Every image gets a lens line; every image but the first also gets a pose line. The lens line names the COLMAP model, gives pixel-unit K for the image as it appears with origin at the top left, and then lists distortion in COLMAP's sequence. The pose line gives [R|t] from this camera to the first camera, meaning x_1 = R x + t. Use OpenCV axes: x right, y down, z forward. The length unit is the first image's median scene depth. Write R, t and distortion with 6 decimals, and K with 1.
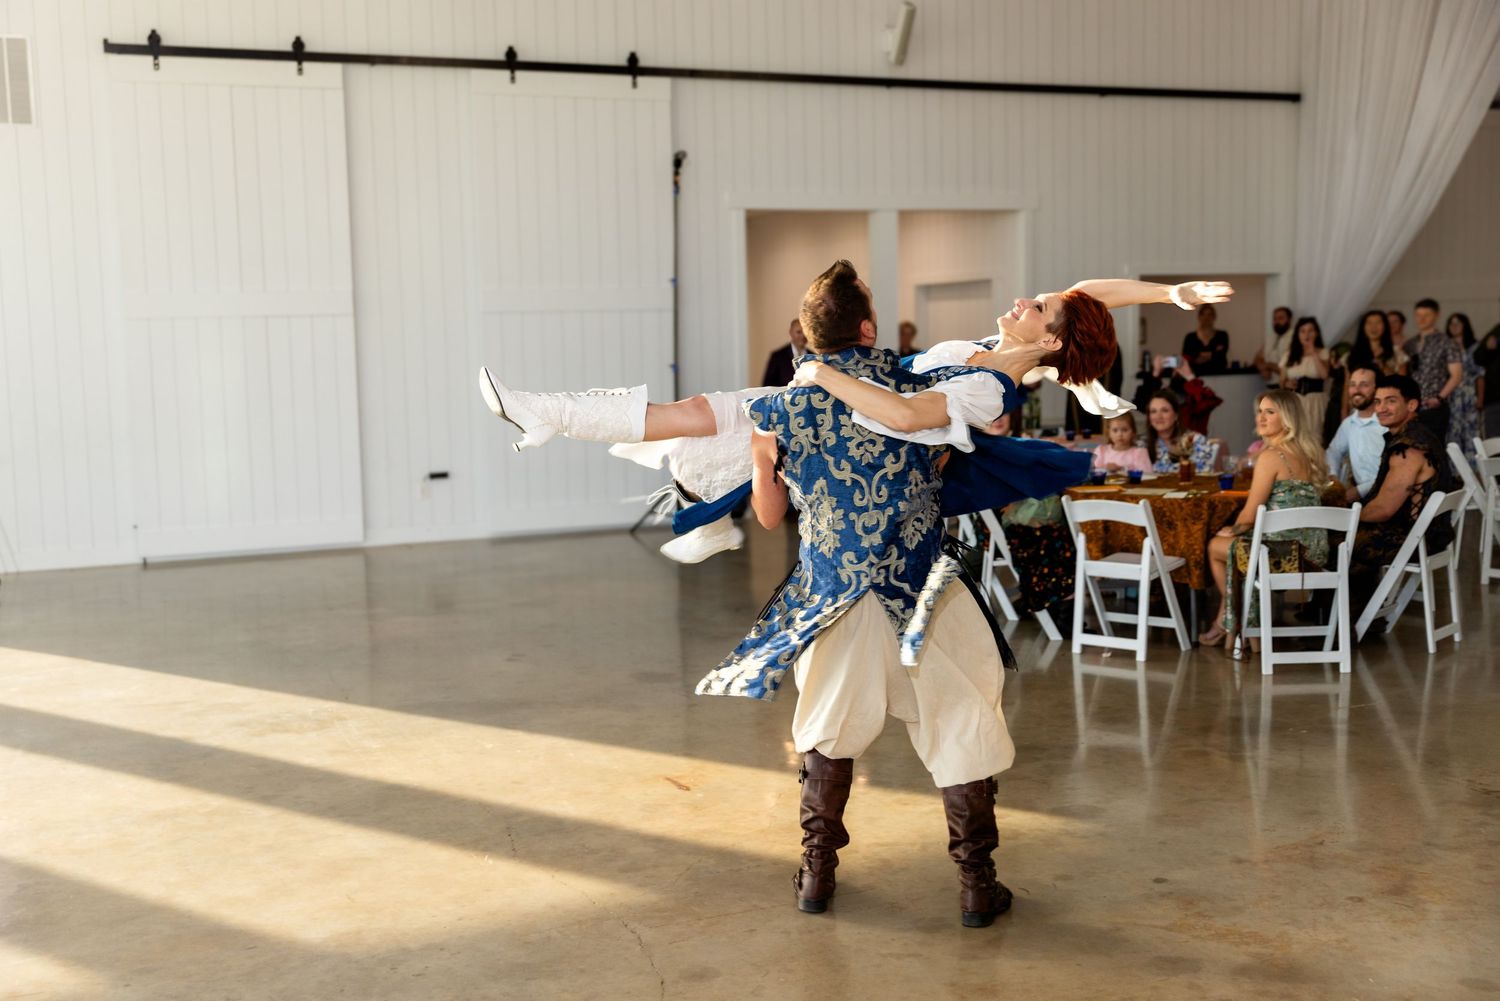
lens RADIAL K [[1580.3, 0, 710.9], [0, 1580.3, 502.2], [0, 0, 1]] dist [0.010620, 0.004222]
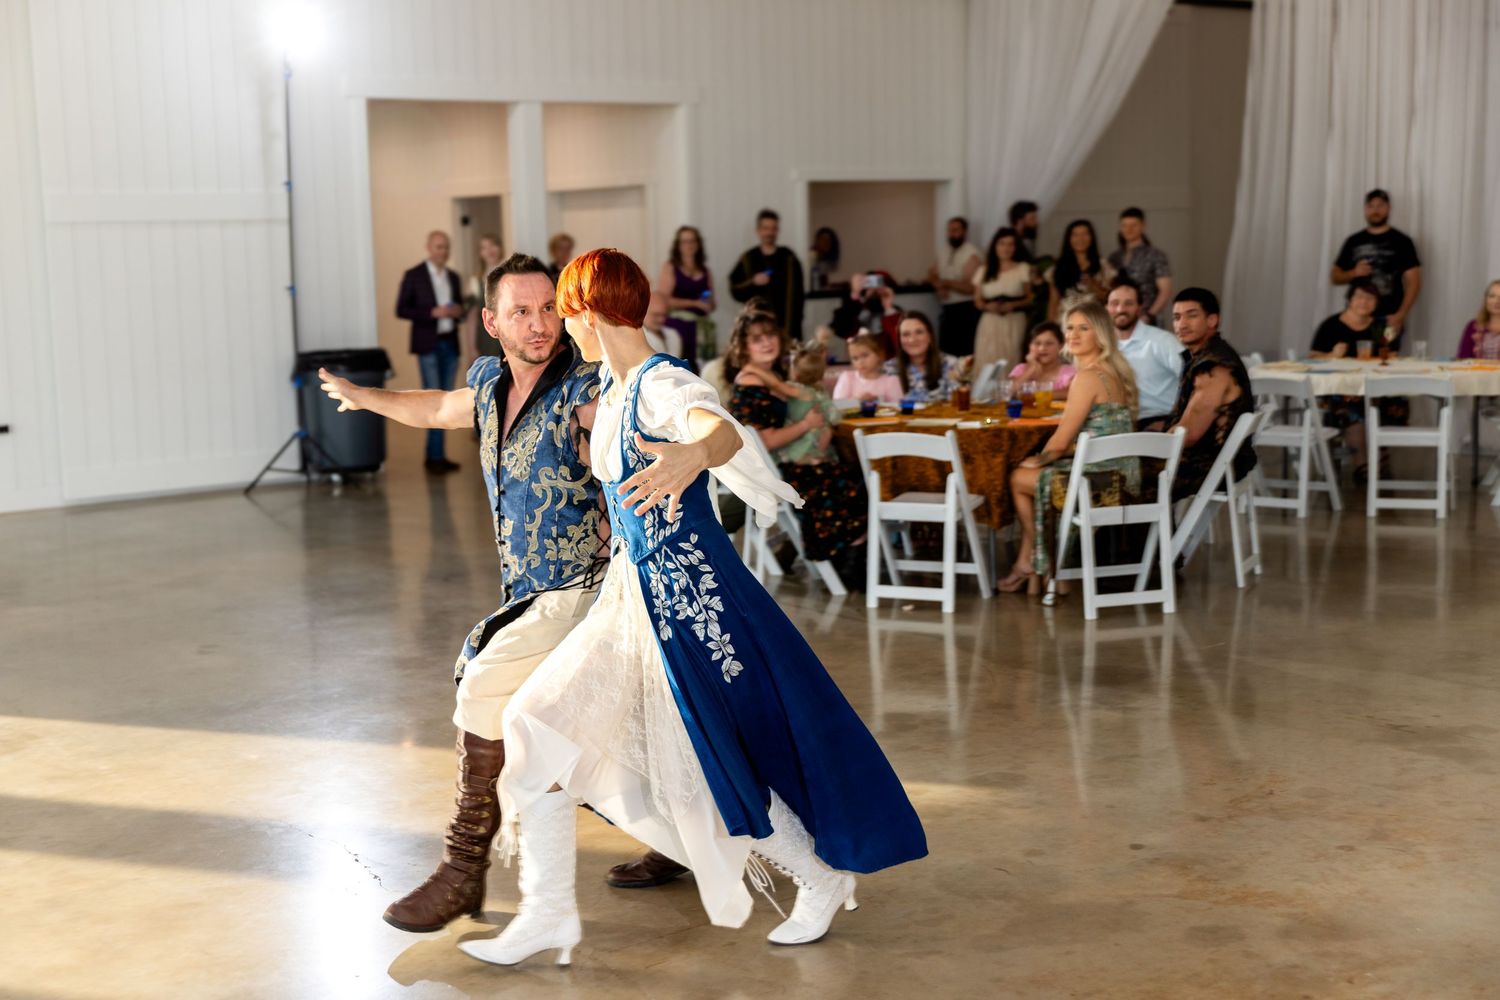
lens RADIAL K [[1860.1, 0, 707.7], [0, 1860.1, 497.3], [0, 0, 1]] dist [0.016594, -0.030914]
pose [[0.968904, -0.036762, 0.244691, -0.112721], [0.030569, 0.999110, 0.029060, 0.001164], [-0.245542, -0.020677, 0.969165, 0.020181]]
